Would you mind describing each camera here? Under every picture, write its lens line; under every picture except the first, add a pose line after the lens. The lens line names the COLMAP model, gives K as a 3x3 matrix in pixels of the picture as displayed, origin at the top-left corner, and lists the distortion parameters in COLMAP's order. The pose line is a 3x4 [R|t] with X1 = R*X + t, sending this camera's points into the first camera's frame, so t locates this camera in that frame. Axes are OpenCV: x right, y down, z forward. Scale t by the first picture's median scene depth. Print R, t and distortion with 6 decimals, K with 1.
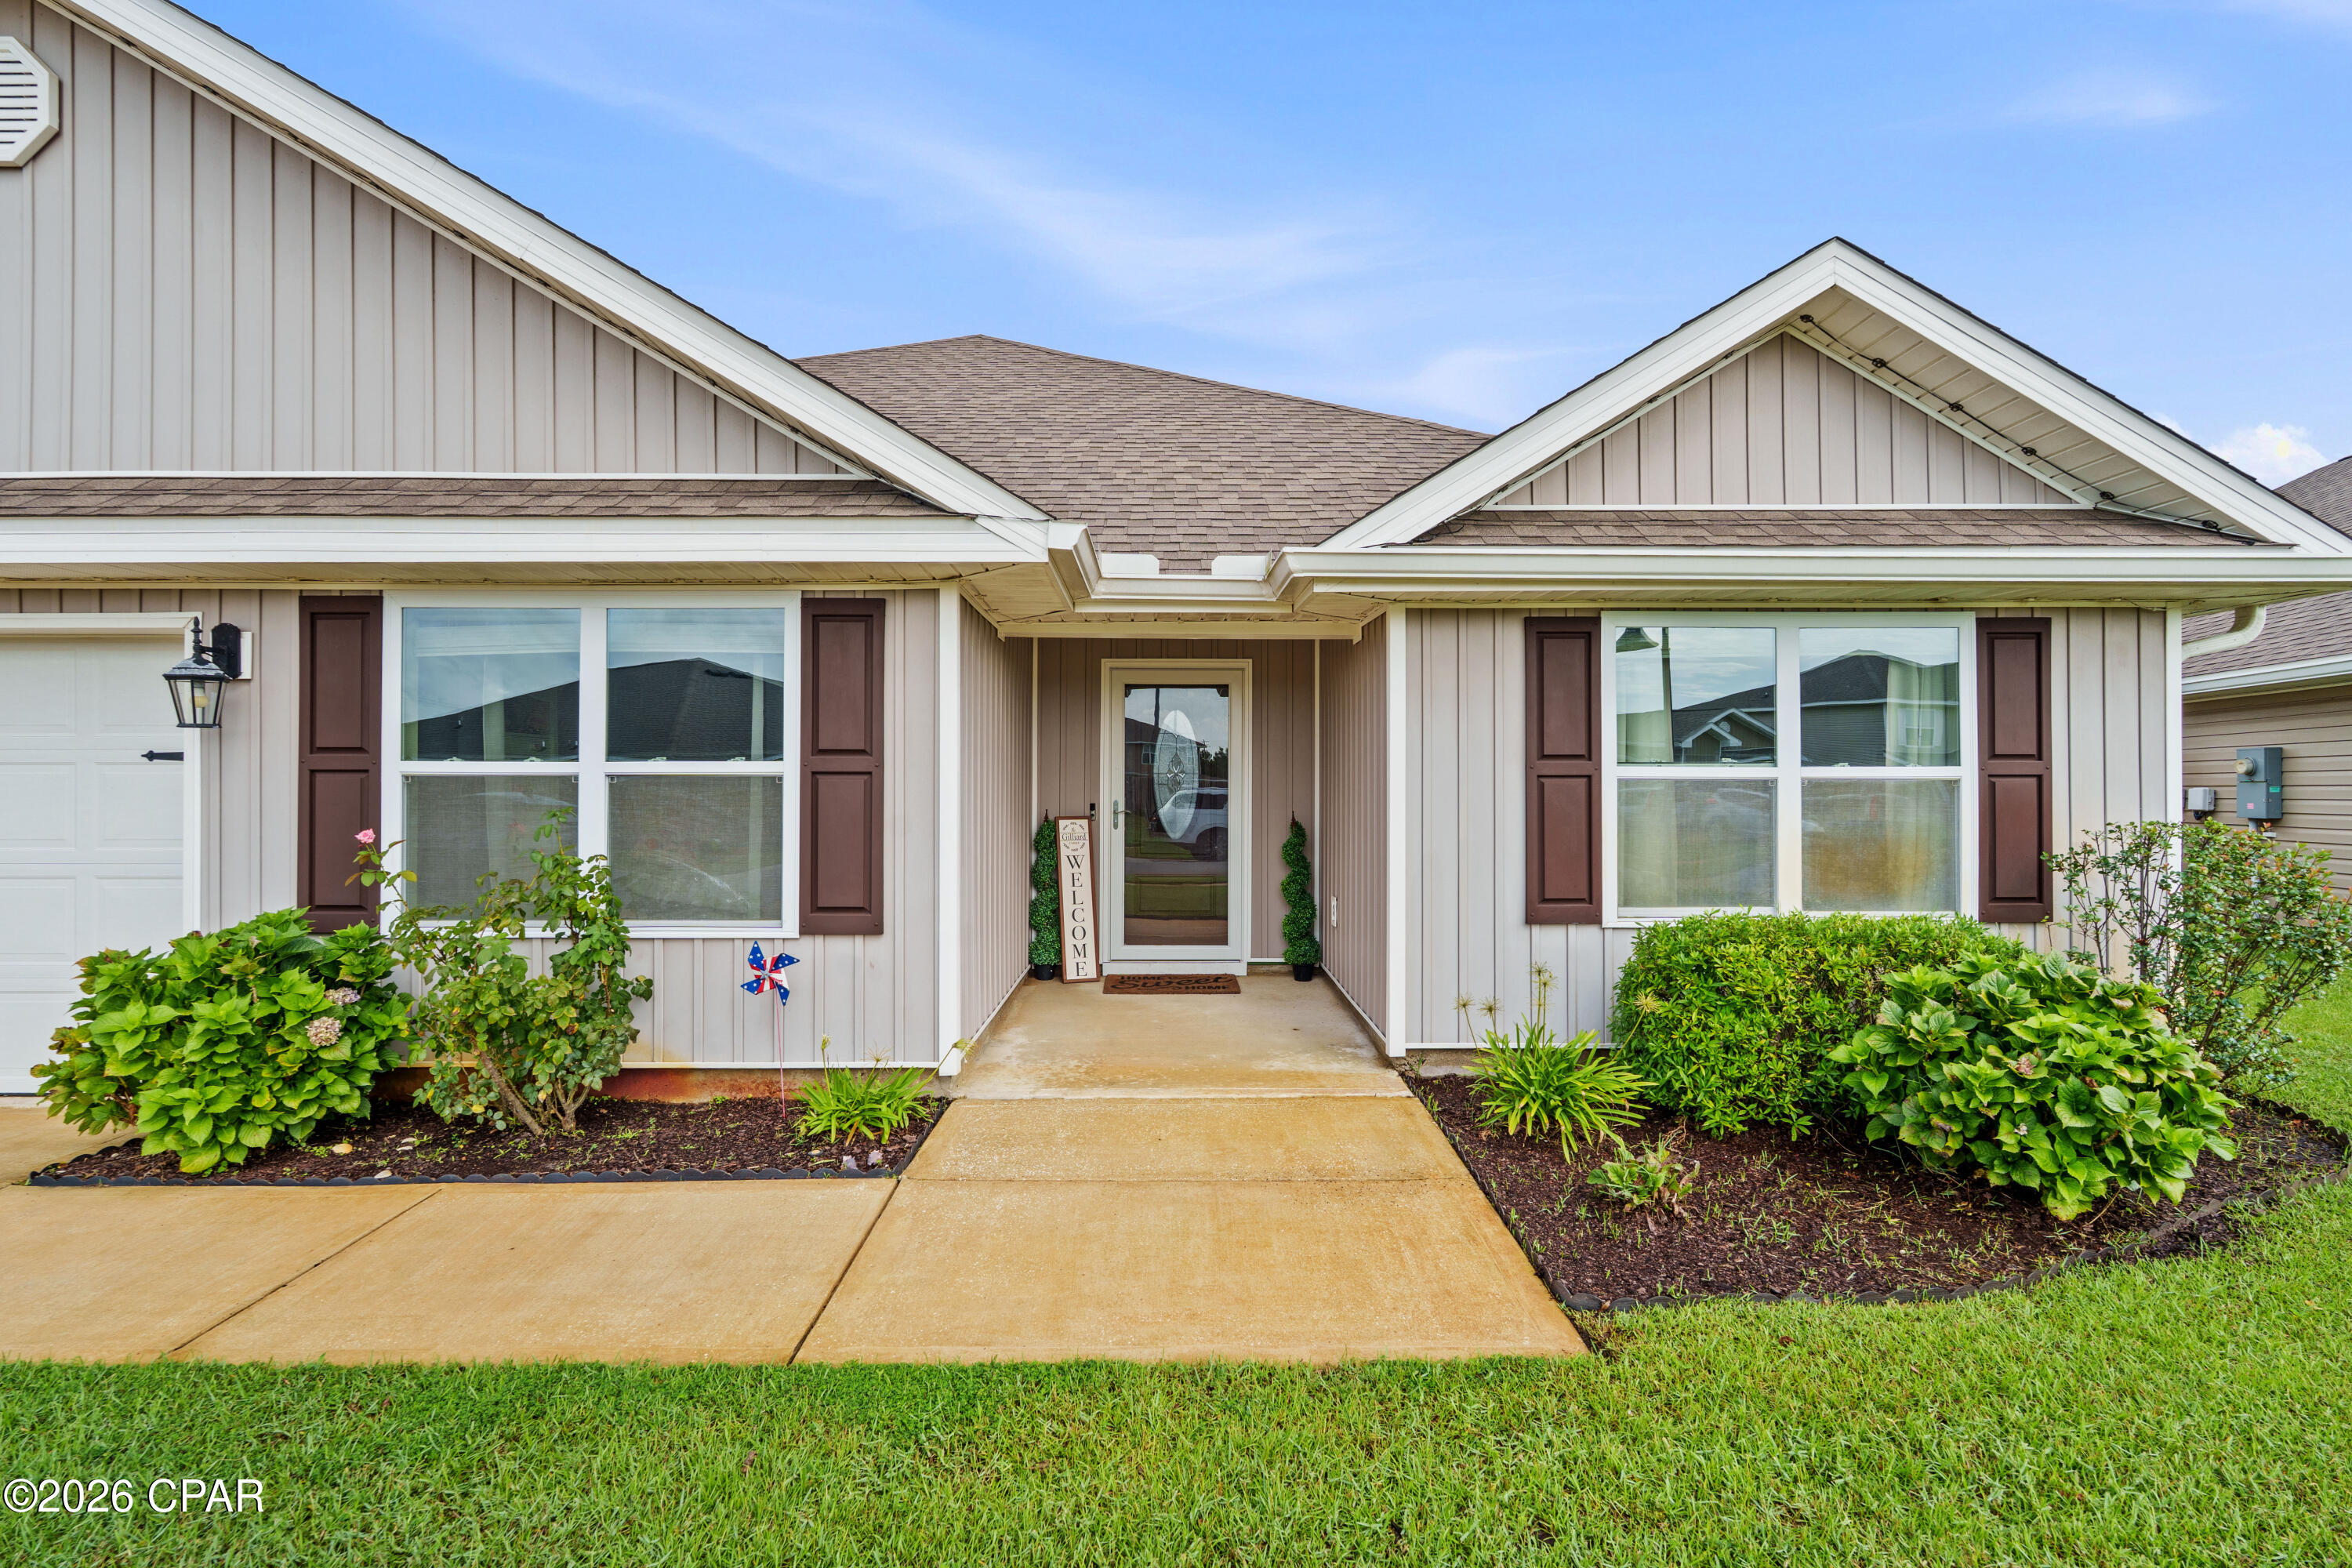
lens RADIAL K [[1085.3, 0, 1176.0], [0, 1085.3, 784.0], [0, 0, 1]] dist [-0.005137, -0.000363]
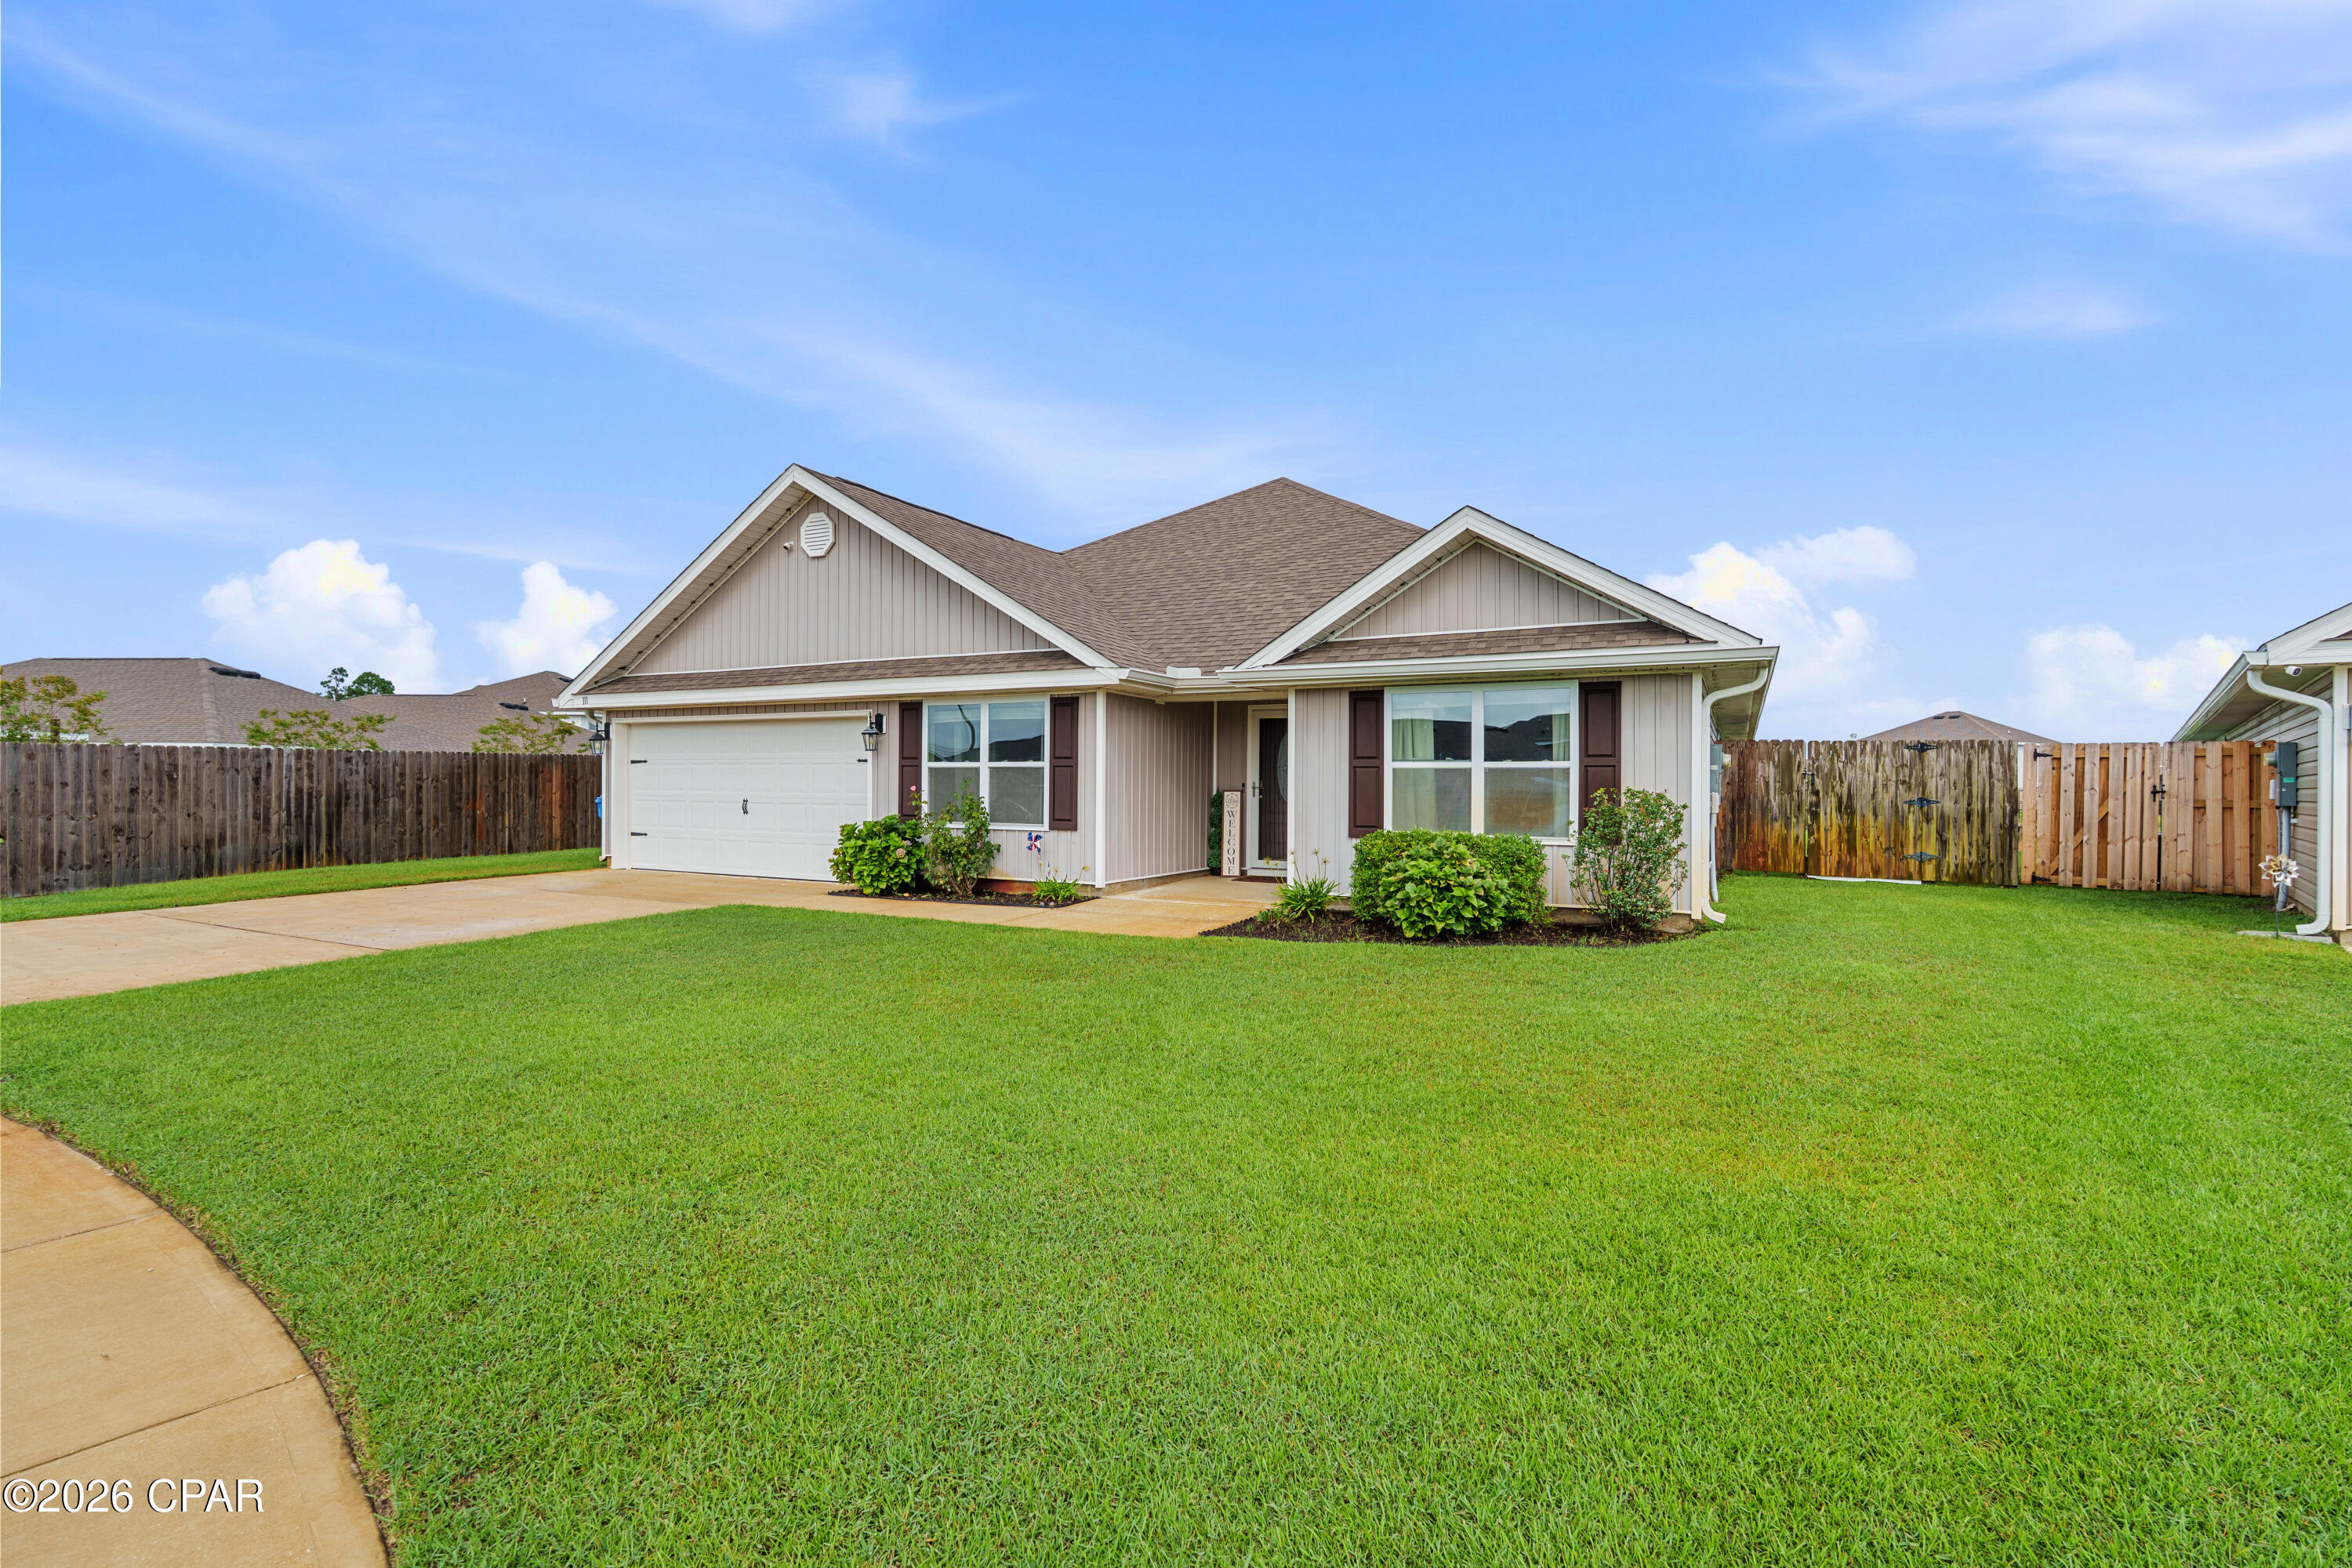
lens RADIAL K [[1076.7, 0, 1176.0], [0, 1076.7, 784.0], [0, 0, 1]] dist [-0.003874, -0.000104]
pose [[0.882297, 0.005141, -0.470664, 1.087167], [-0.004204, 0.999987, 0.003042, 0.022096], [0.470674, -0.000705, 0.882307, -1.072838]]
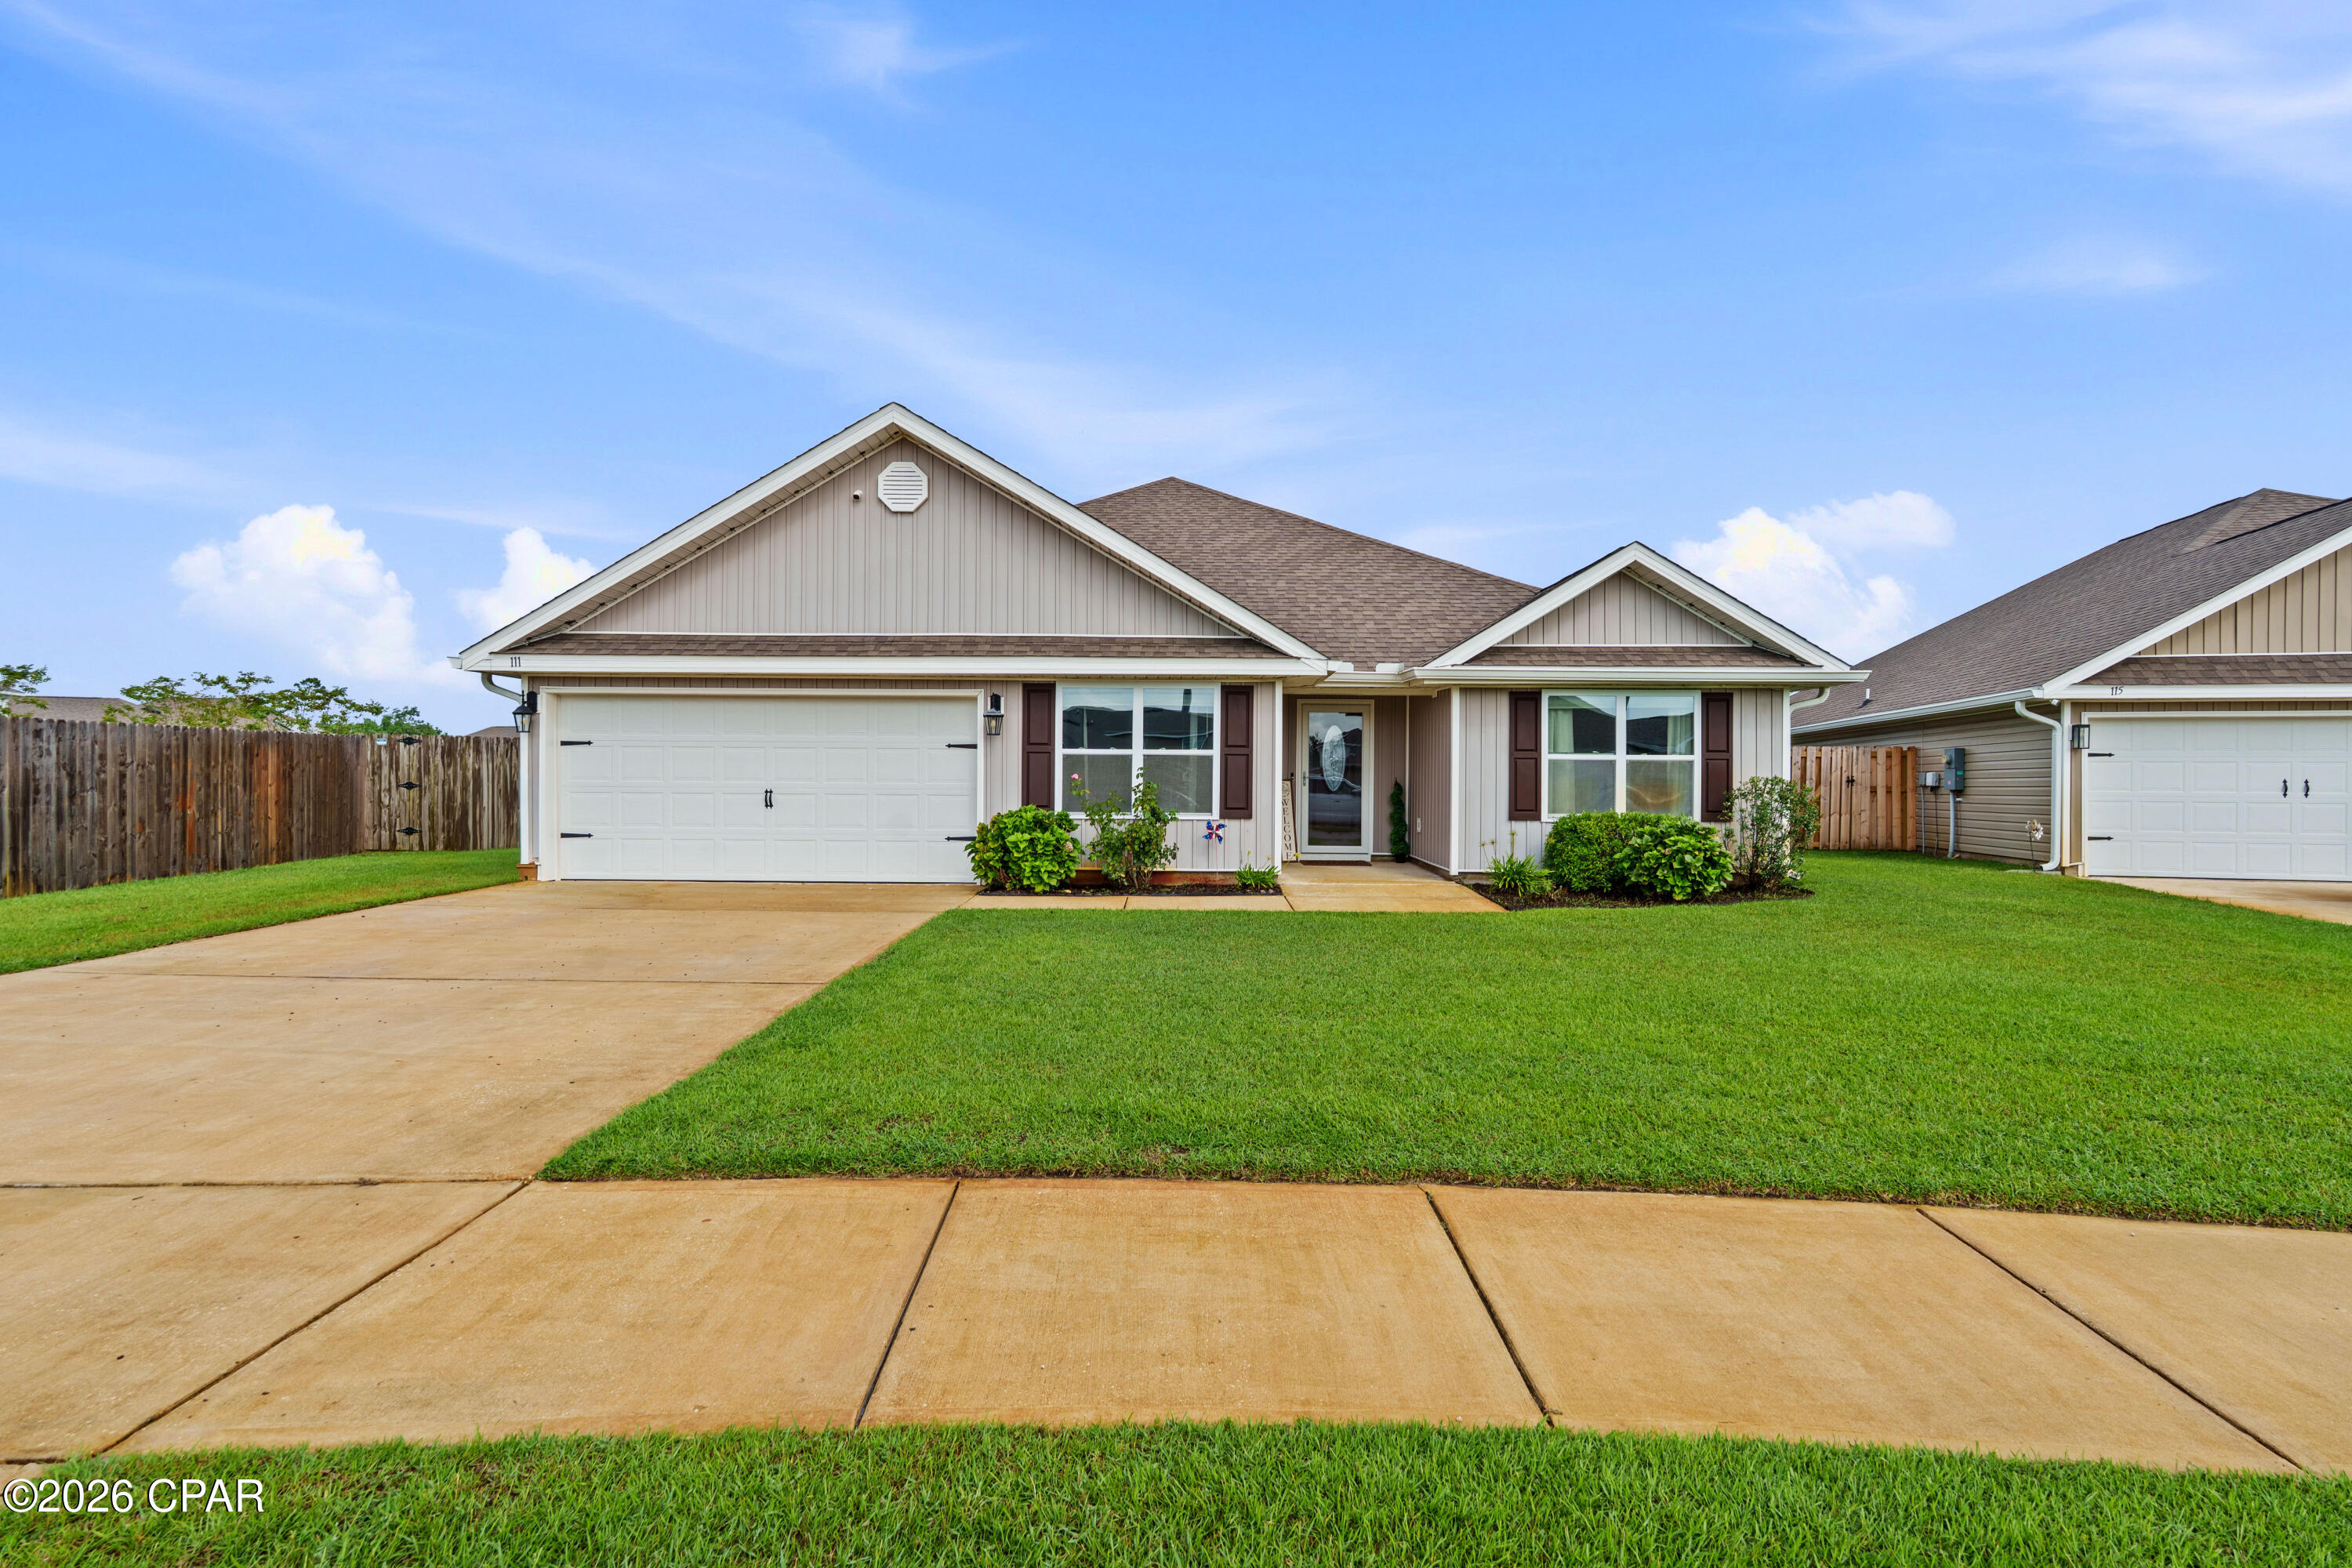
lens RADIAL K [[1076.7, 0, 1176.0], [0, 1076.7, 784.0], [0, 0, 1]] dist [-0.003874, -0.000104]
pose [[0.999839, 0.006702, -0.016649, -0.399390], [-0.006594, 0.999957, 0.006521, 0.041877], [0.016692, -0.006410, 0.999840, -1.485532]]
